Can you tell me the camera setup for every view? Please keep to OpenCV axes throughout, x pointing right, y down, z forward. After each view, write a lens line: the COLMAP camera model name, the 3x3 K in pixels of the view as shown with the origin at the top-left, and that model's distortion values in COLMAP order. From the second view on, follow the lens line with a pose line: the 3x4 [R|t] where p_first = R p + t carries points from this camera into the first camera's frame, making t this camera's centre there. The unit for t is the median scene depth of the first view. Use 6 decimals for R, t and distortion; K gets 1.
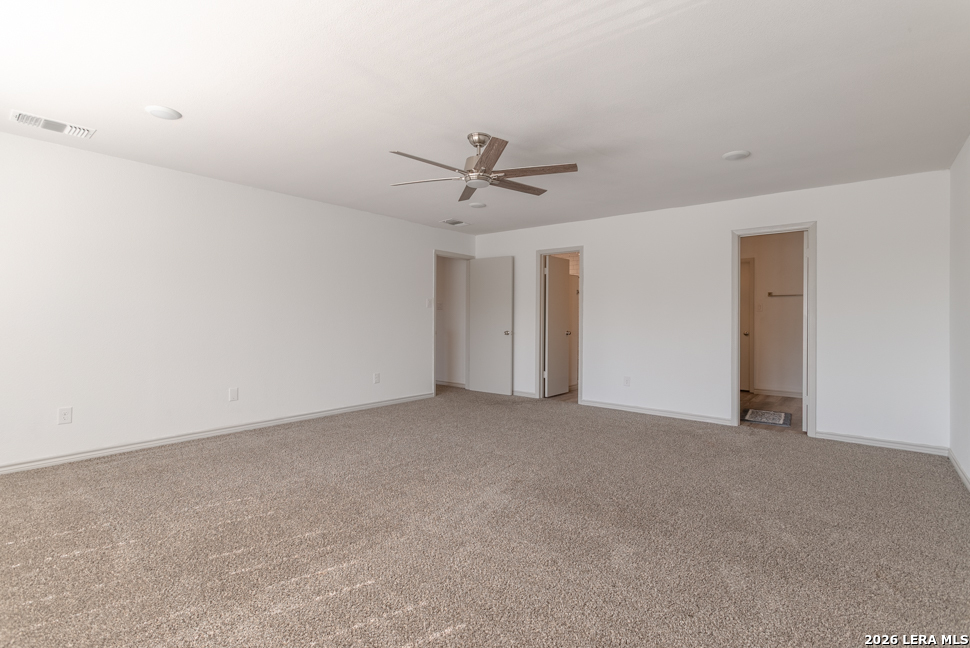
lens RADIAL K [[458.4, 0, 483.3], [0, 458.4, 316.0], [0, 0, 1]] dist [0.003754, 0.000151]
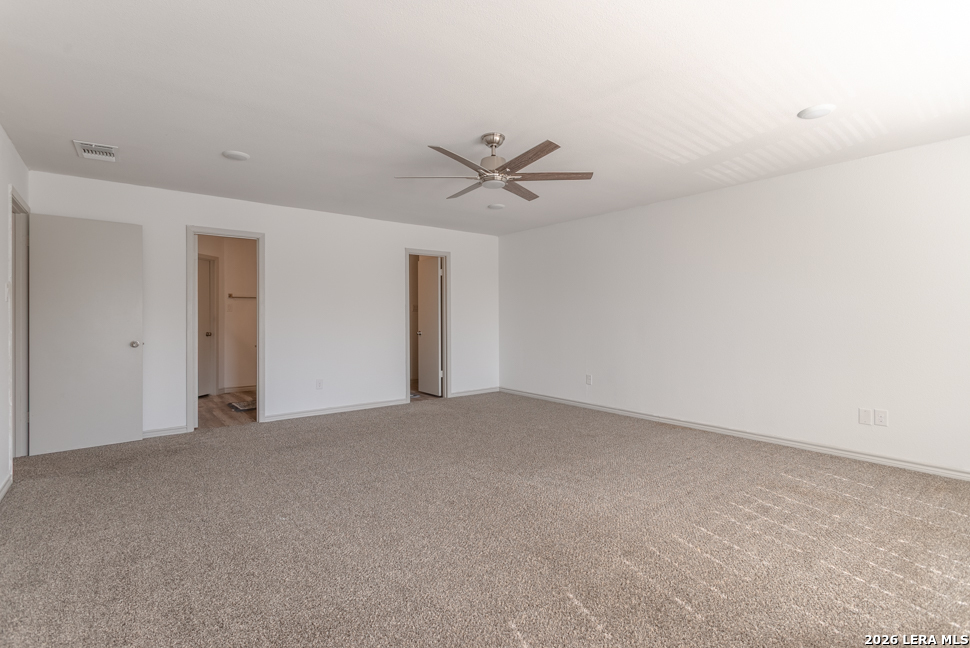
lens RADIAL K [[458.4, 0, 483.3], [0, 458.4, 316.0], [0, 0, 1]] dist [0.003754, 0.000151]
pose [[0.218452, -0.002134, 0.975845, -0.506872], [0.002158, 0.999996, 0.001704, -0.002422], [-0.975845, 0.001734, 0.218455, 0.413381]]
